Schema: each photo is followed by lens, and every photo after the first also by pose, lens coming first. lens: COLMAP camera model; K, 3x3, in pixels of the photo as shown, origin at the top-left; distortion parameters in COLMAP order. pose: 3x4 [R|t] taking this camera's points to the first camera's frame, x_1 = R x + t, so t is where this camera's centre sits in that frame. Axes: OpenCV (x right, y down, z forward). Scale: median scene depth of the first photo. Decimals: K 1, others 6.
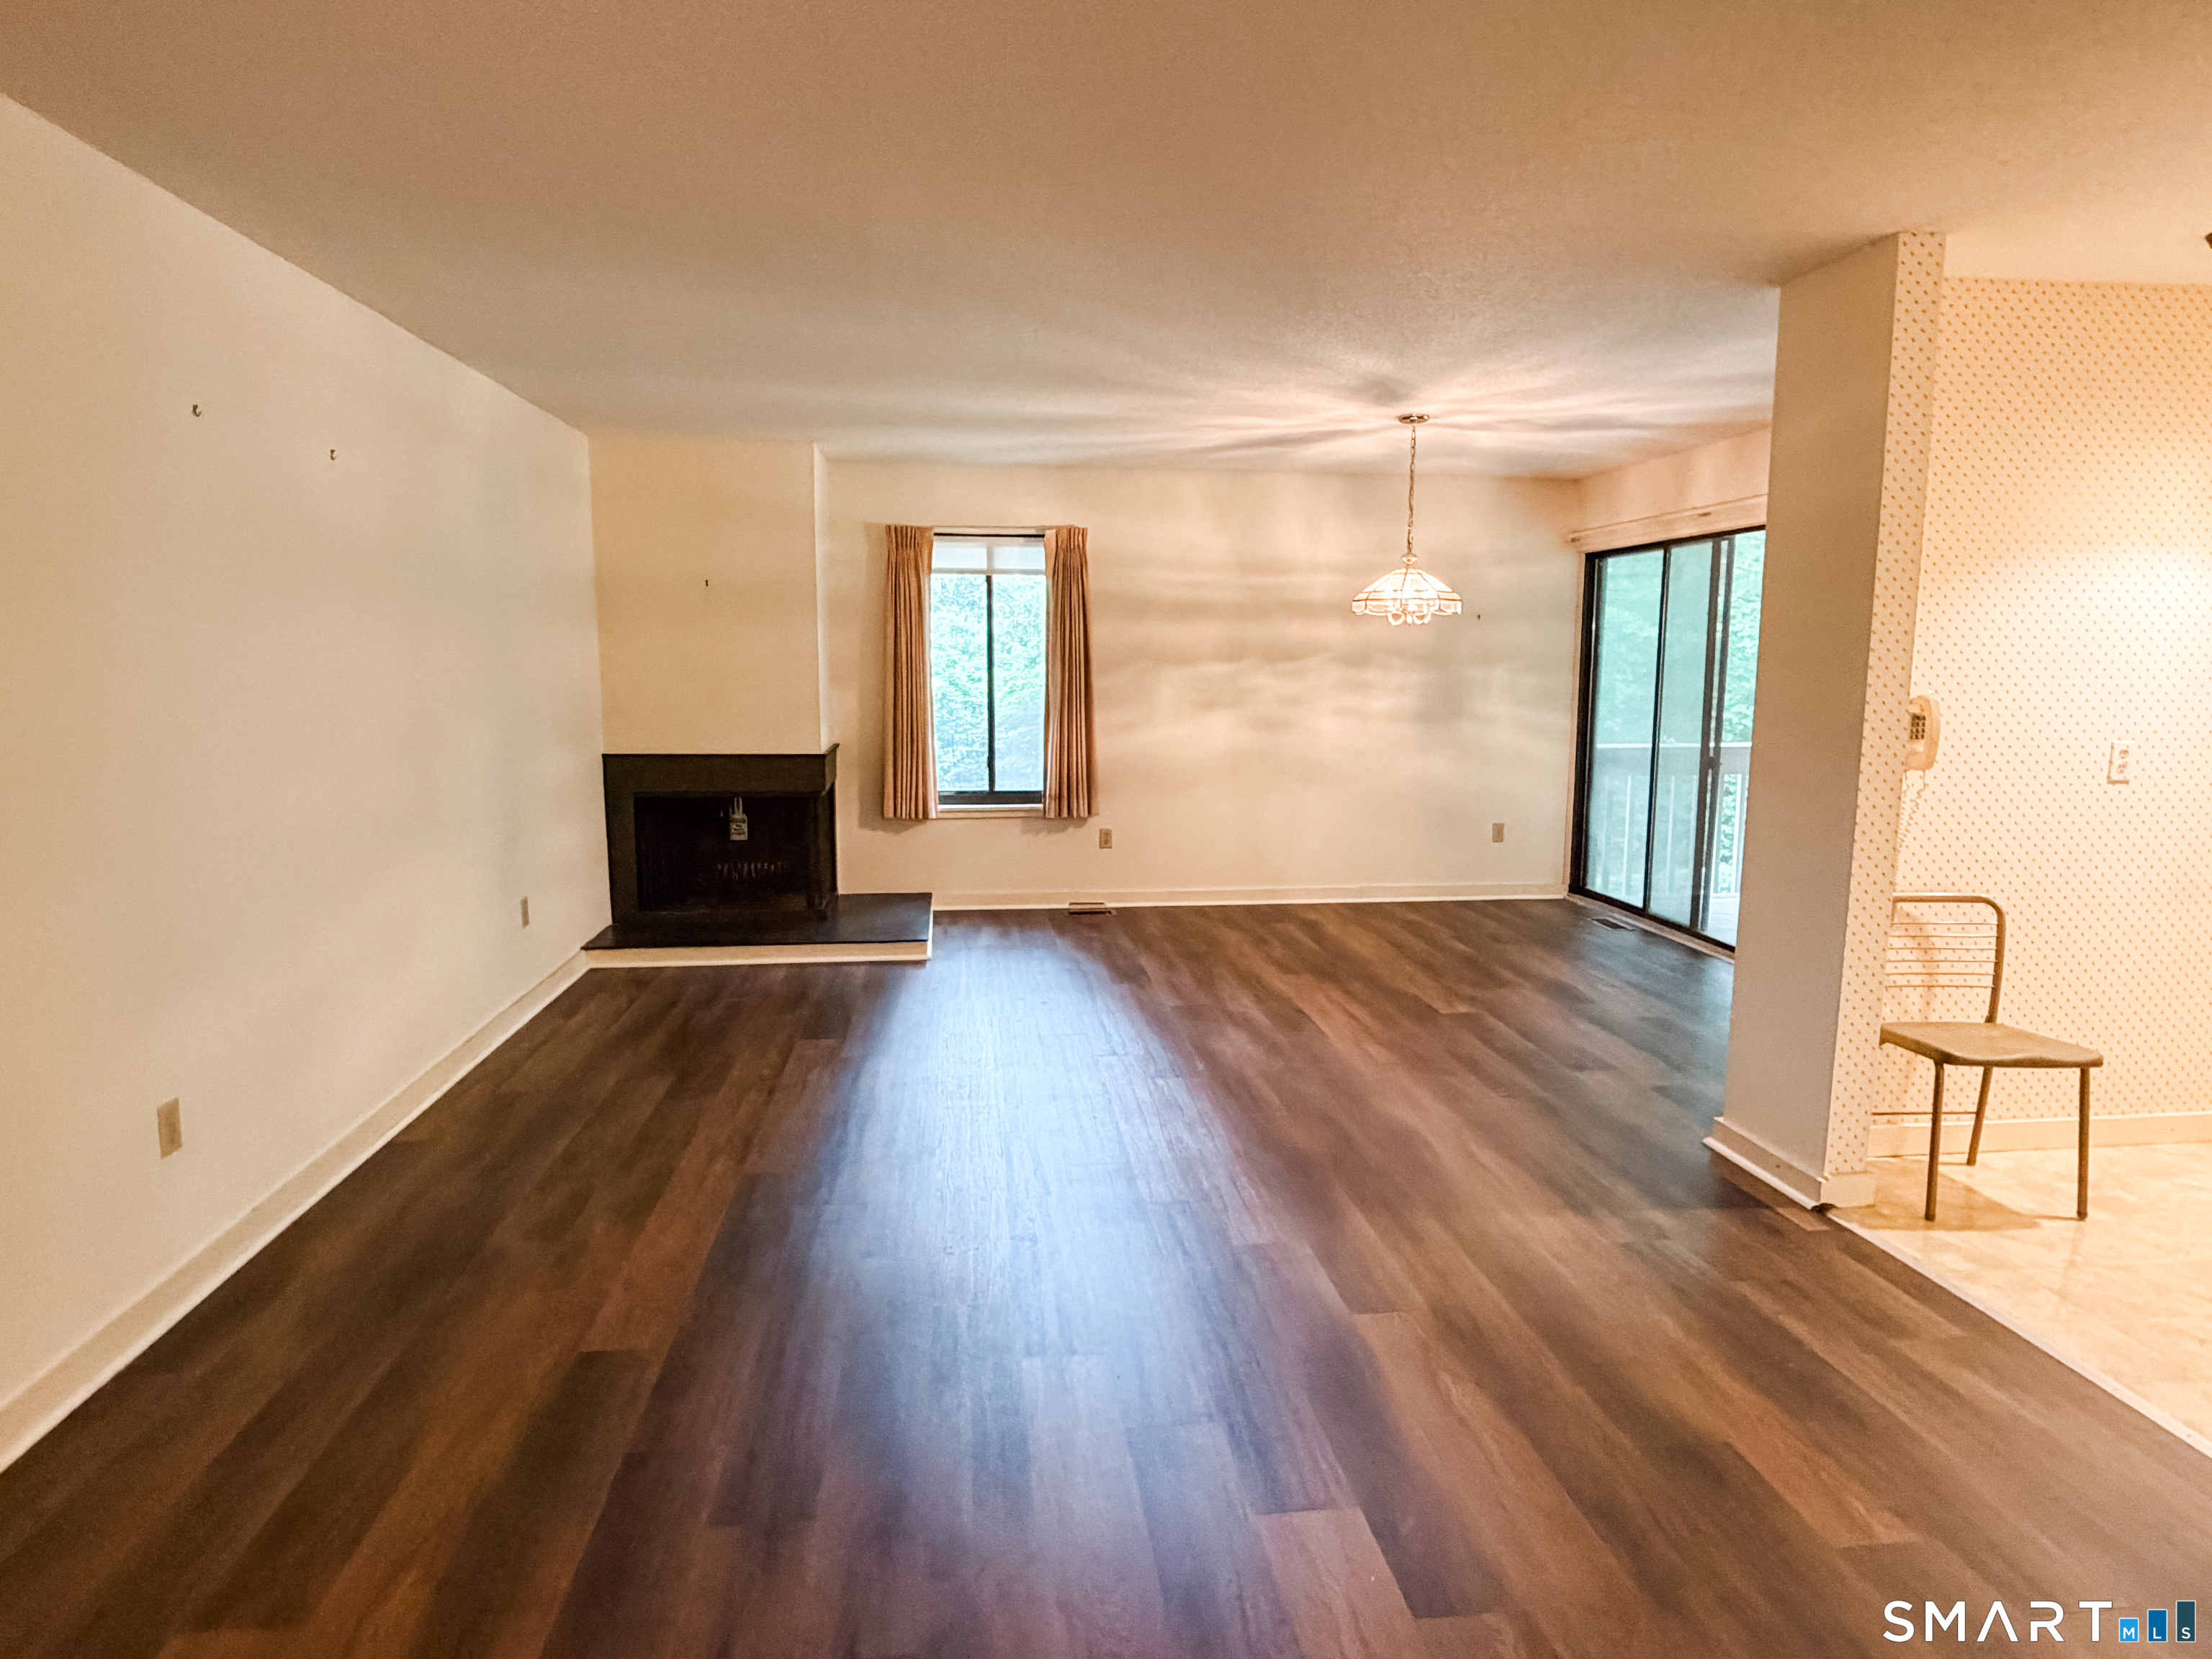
lens RADIAL K [[1231.1, 0, 1106.0], [0, 1231.1, 829.5], [0, 0, 1]] dist [-0.002932, -0.000129]
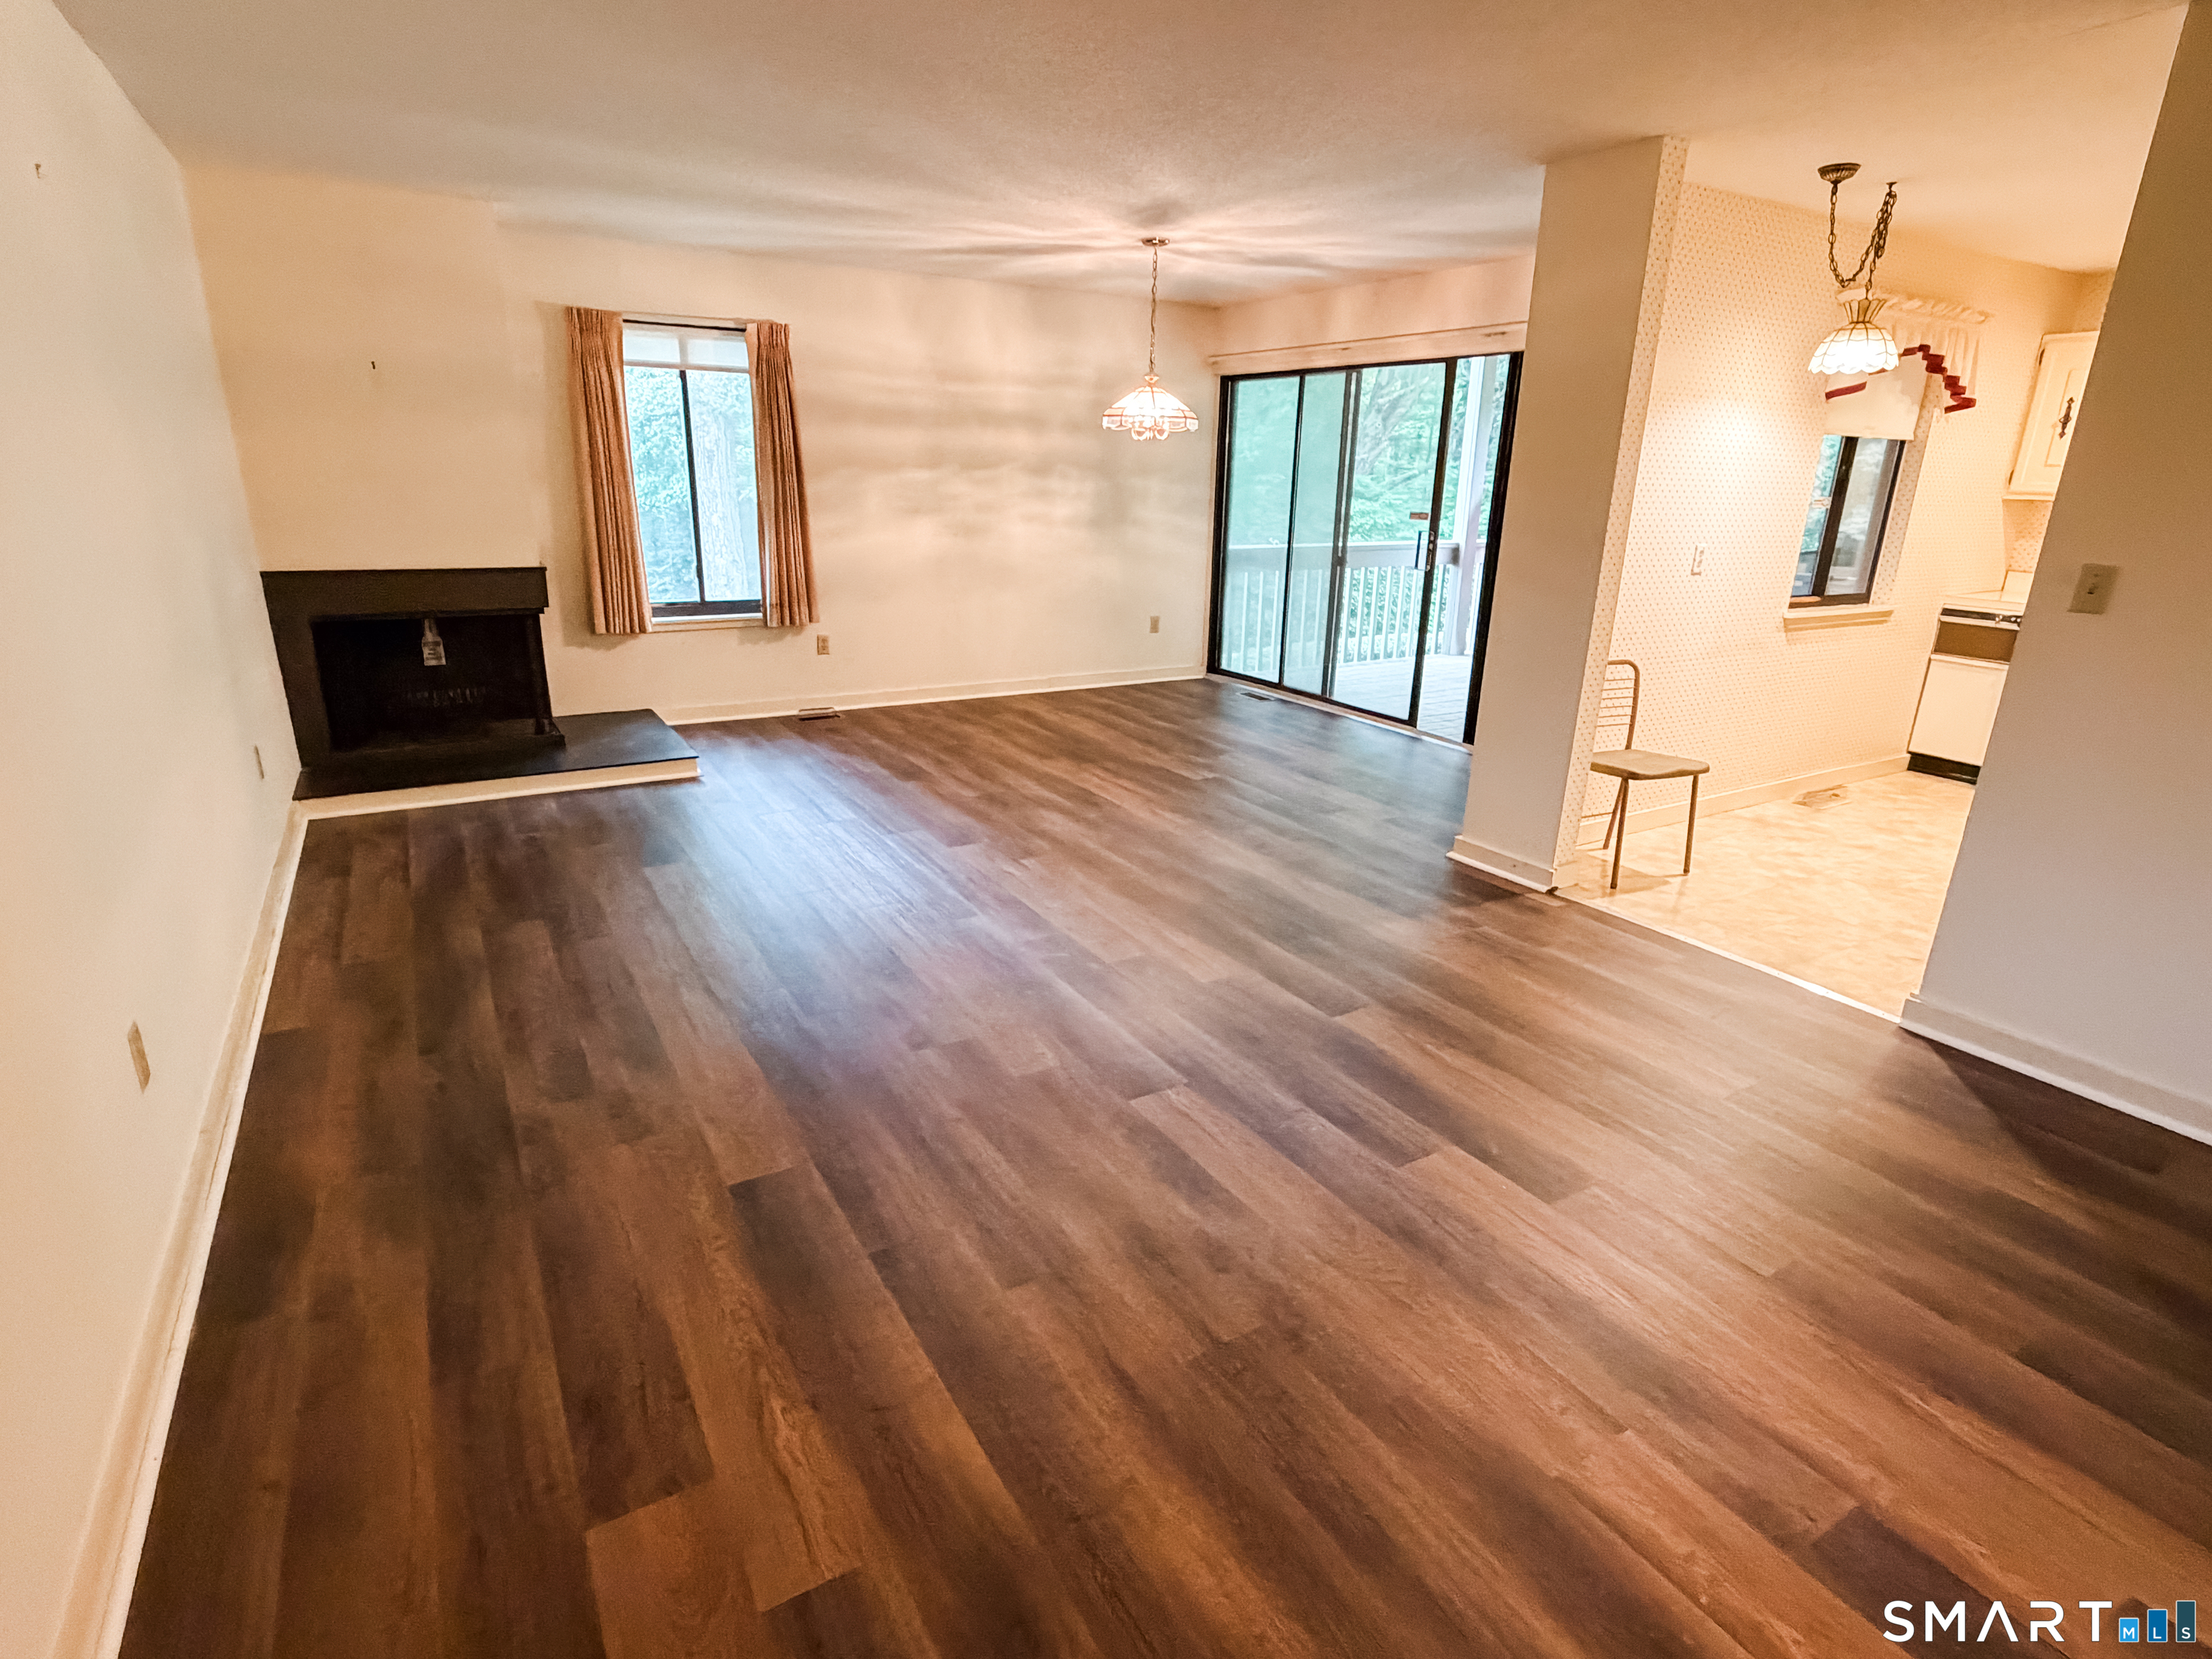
lens RADIAL K [[1116.2, 0, 1103.4], [0, 1116.2, 833.1], [0, 0, 1]] dist [-0.001066, -0.000022]
pose [[0.912544, -0.112161, 0.393299, -0.189988], [0.037660, 0.980619, 0.192272, -0.010045], [-0.407242, -0.160645, 0.899081, 0.038115]]
